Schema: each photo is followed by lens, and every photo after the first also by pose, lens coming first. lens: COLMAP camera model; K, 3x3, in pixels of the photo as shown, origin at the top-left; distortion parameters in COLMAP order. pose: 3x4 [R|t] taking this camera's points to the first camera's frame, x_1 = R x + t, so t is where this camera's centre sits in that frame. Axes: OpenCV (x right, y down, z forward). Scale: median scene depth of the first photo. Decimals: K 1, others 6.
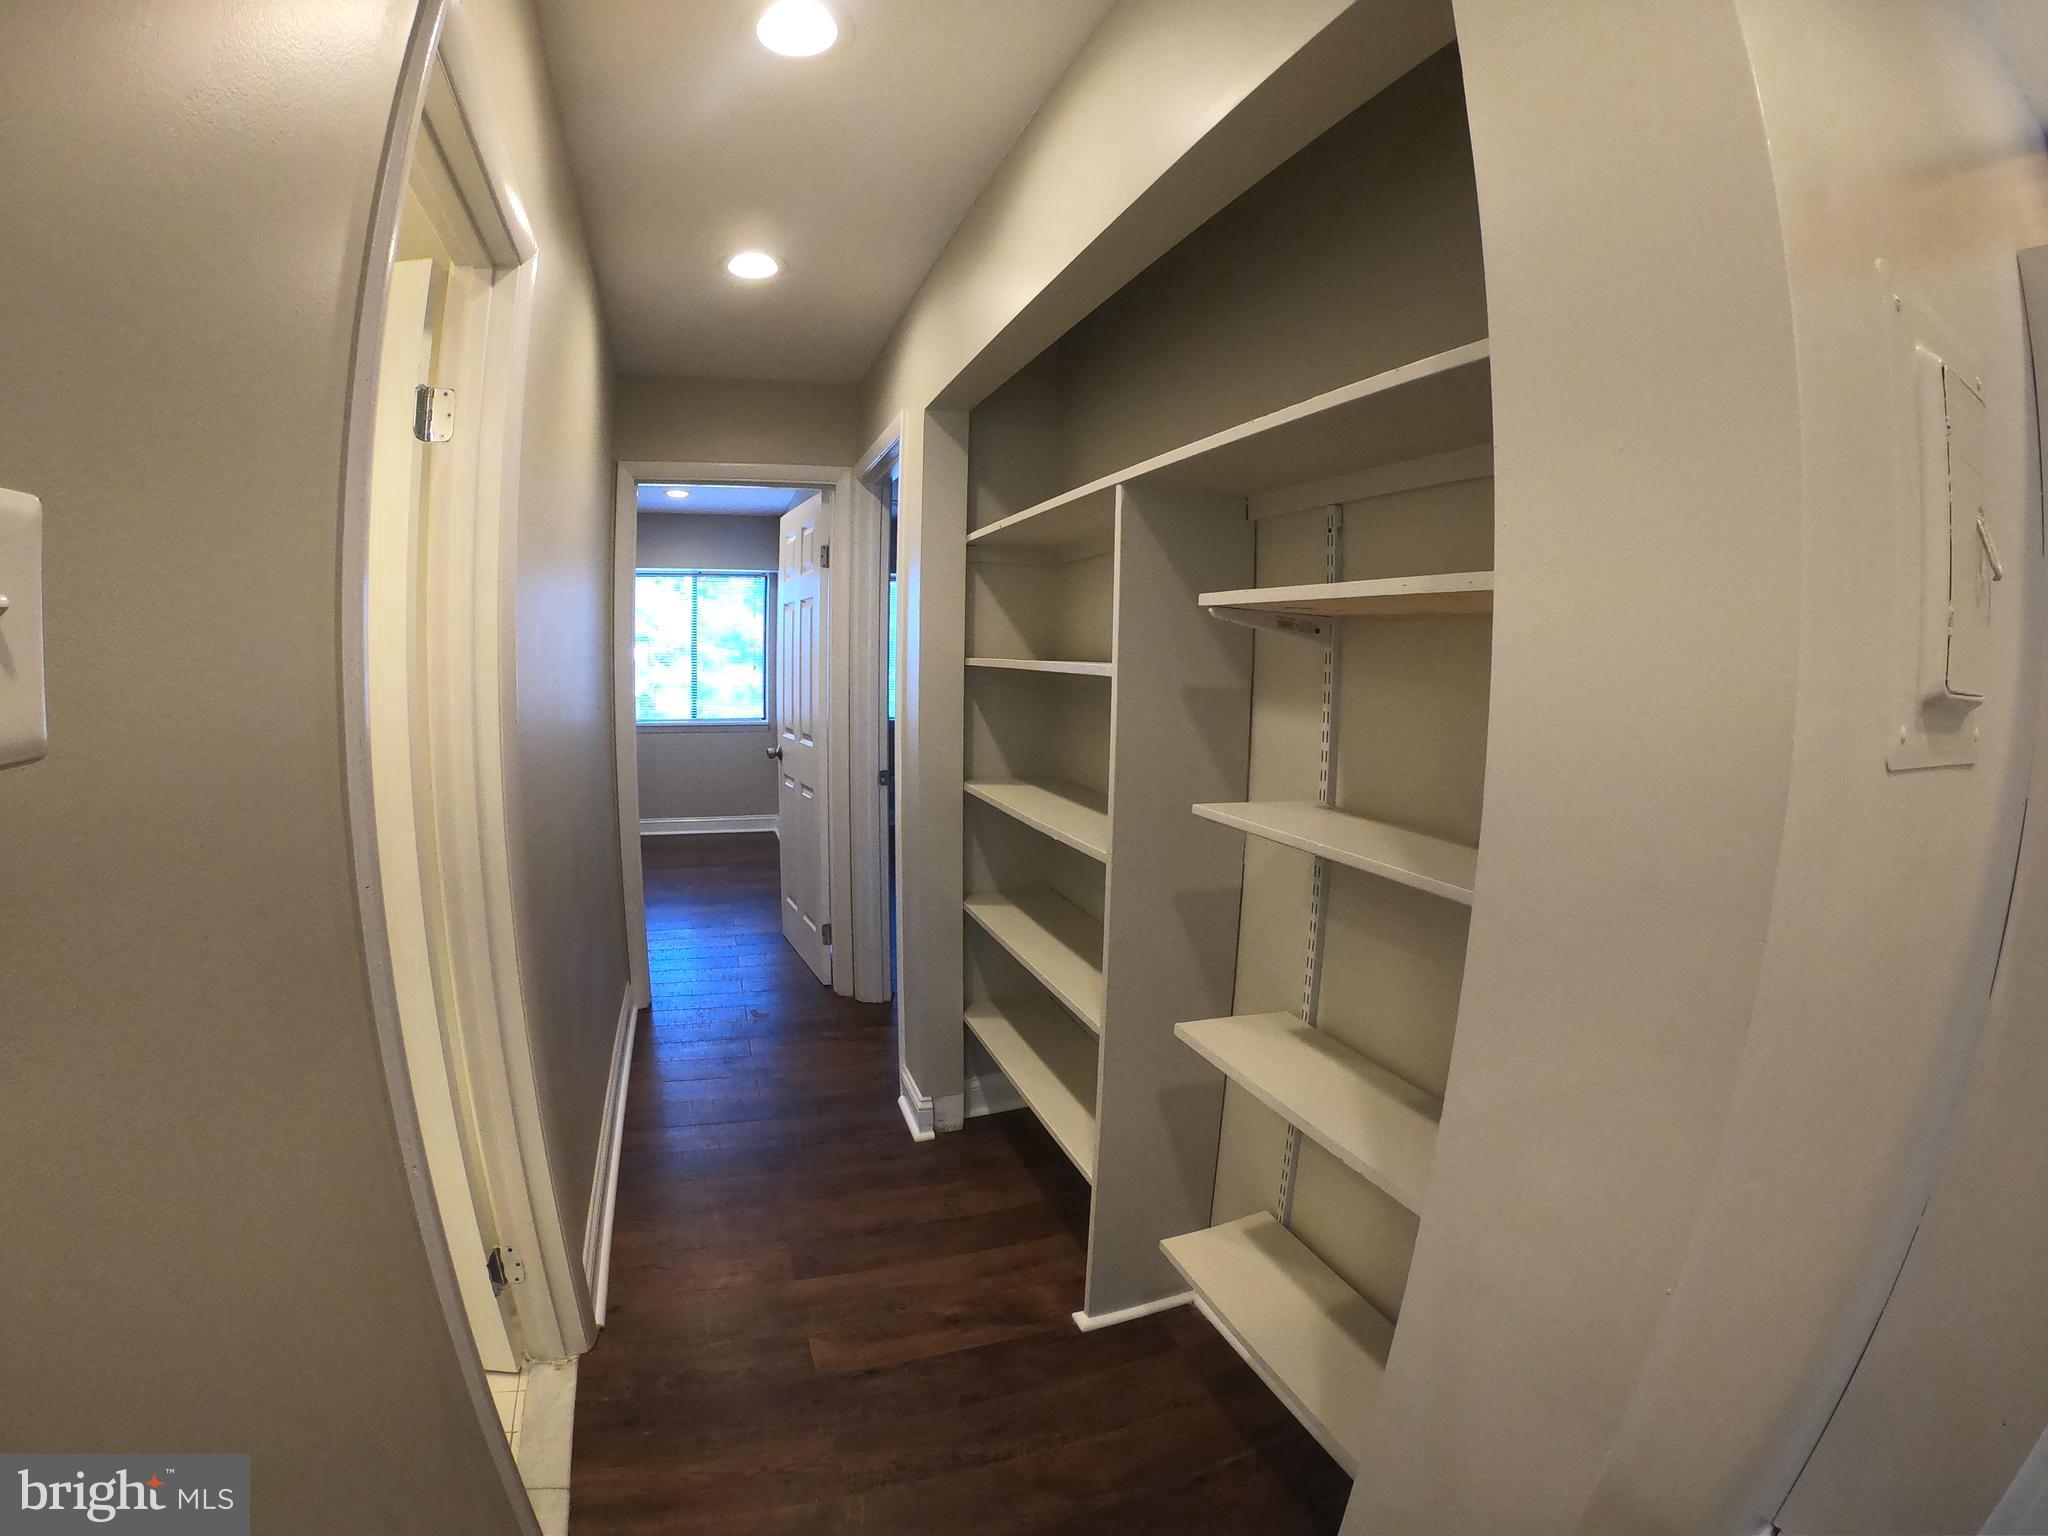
lens RADIAL K [[887.2, 0, 1027.0], [0, 887.2, 769.5], [0, 0, 1]] dist [-0.223369, 0.046551]
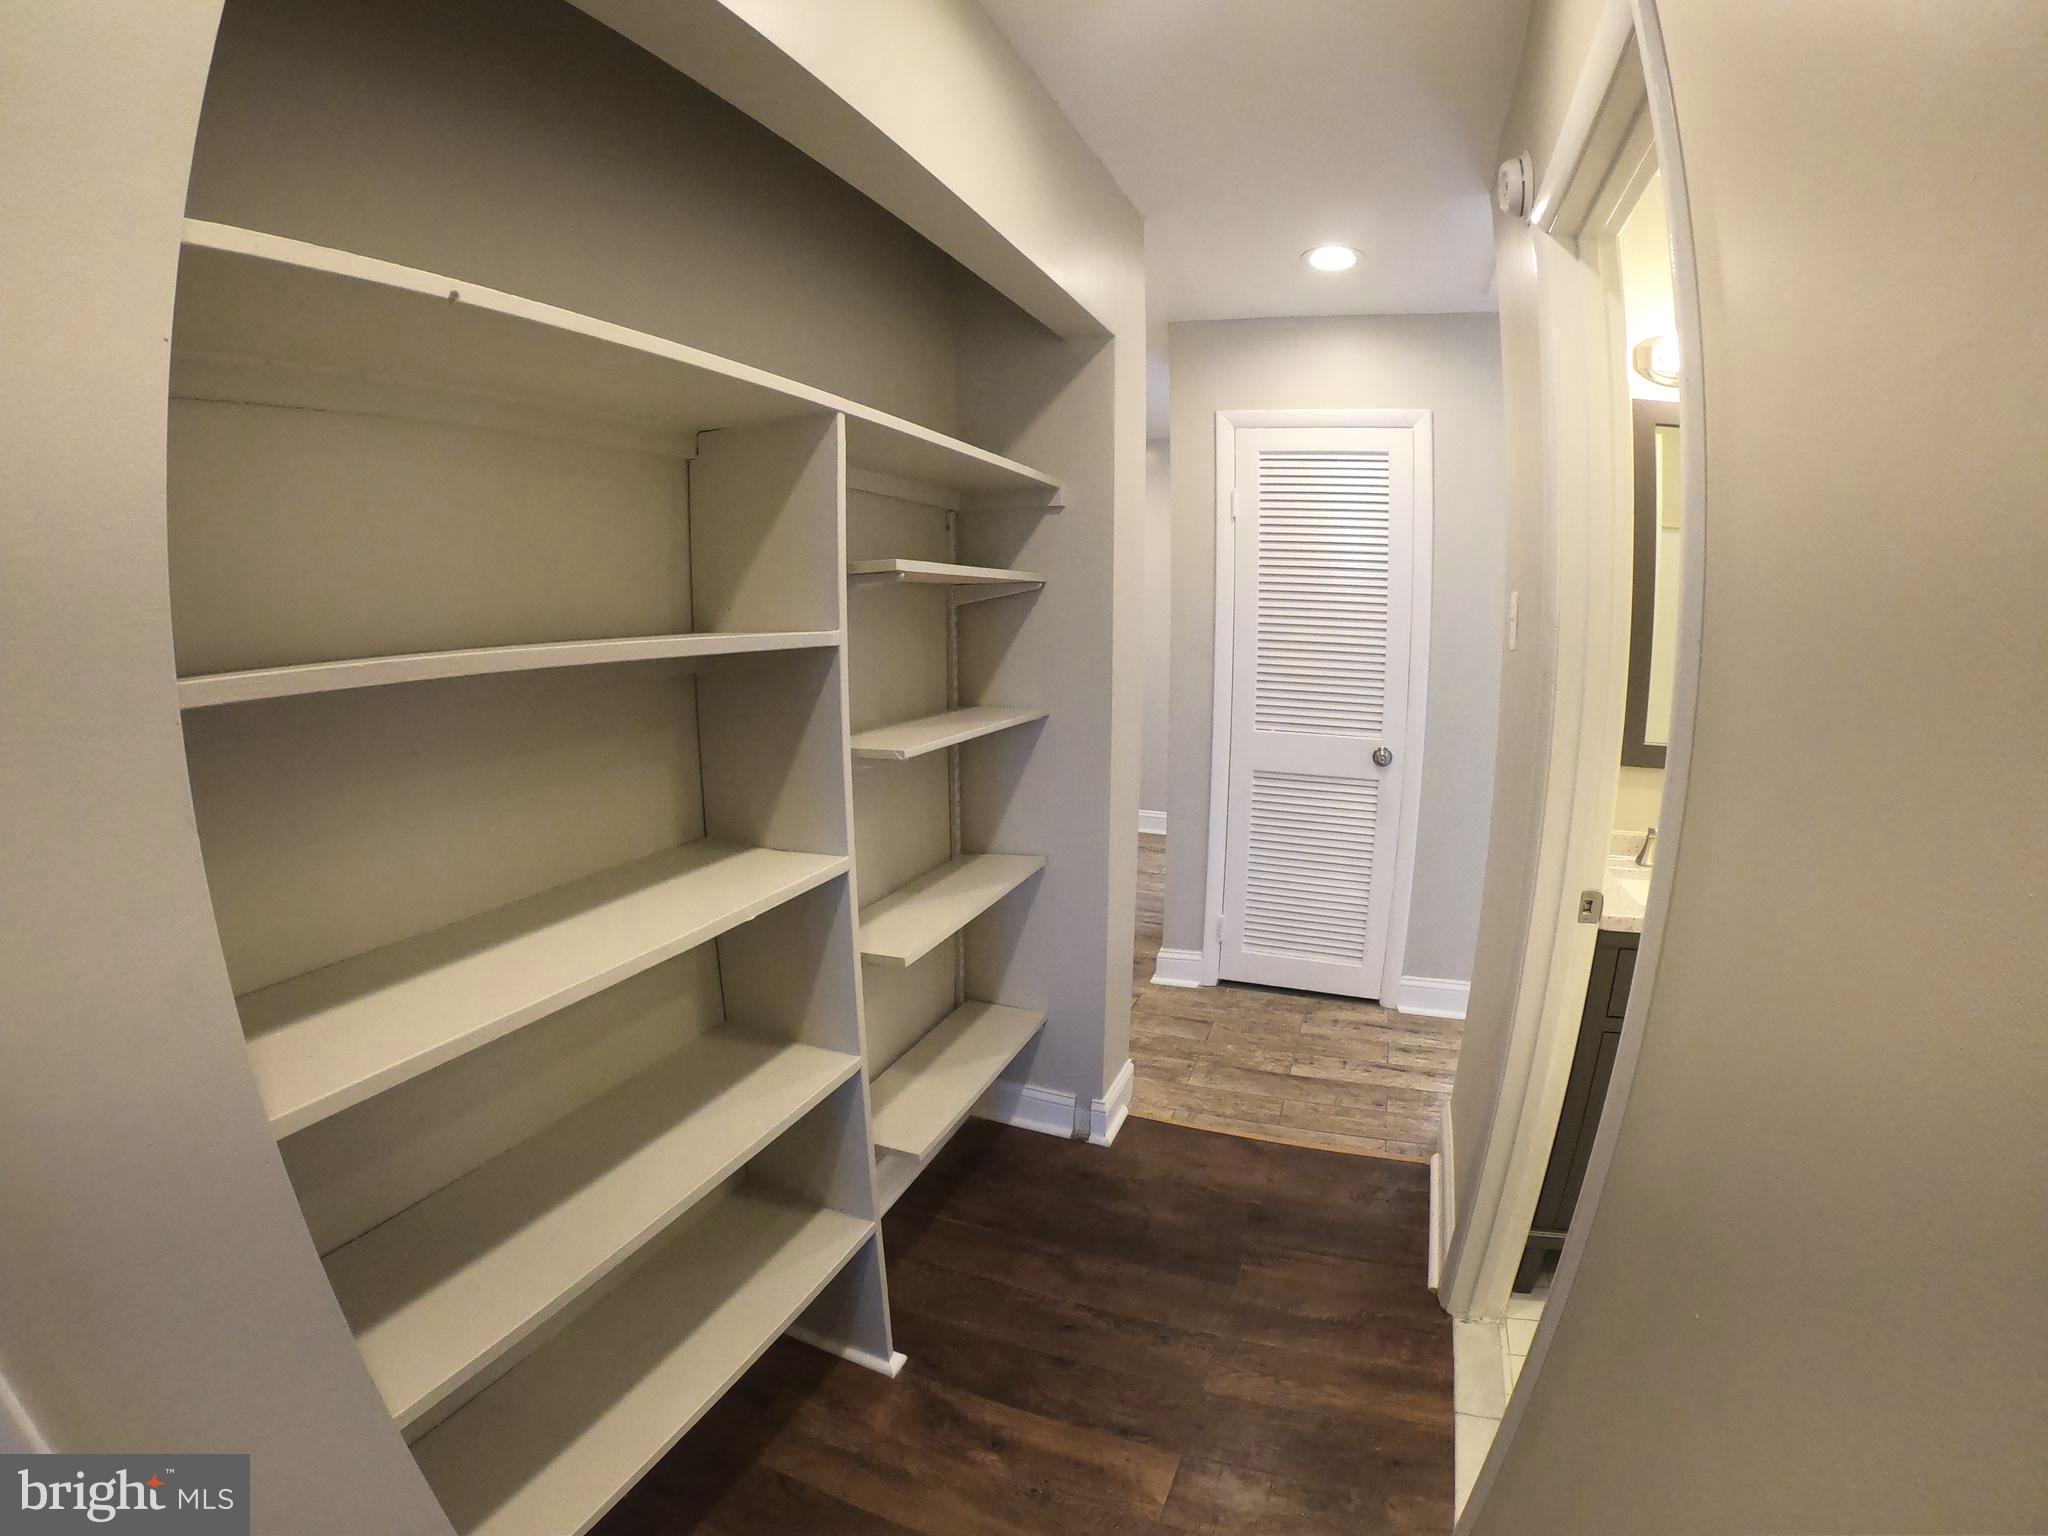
lens RADIAL K [[887.2, 0, 1027.0], [0, 887.2, 769.5], [0, 0, 1]] dist [-0.223369, 0.046551]
pose [[-0.739625, -0.138195, 0.658678, -0.583619], [0.071188, 0.957137, 0.280750, -0.210601], [-0.669244, 0.254540, -0.698085, 1.485067]]
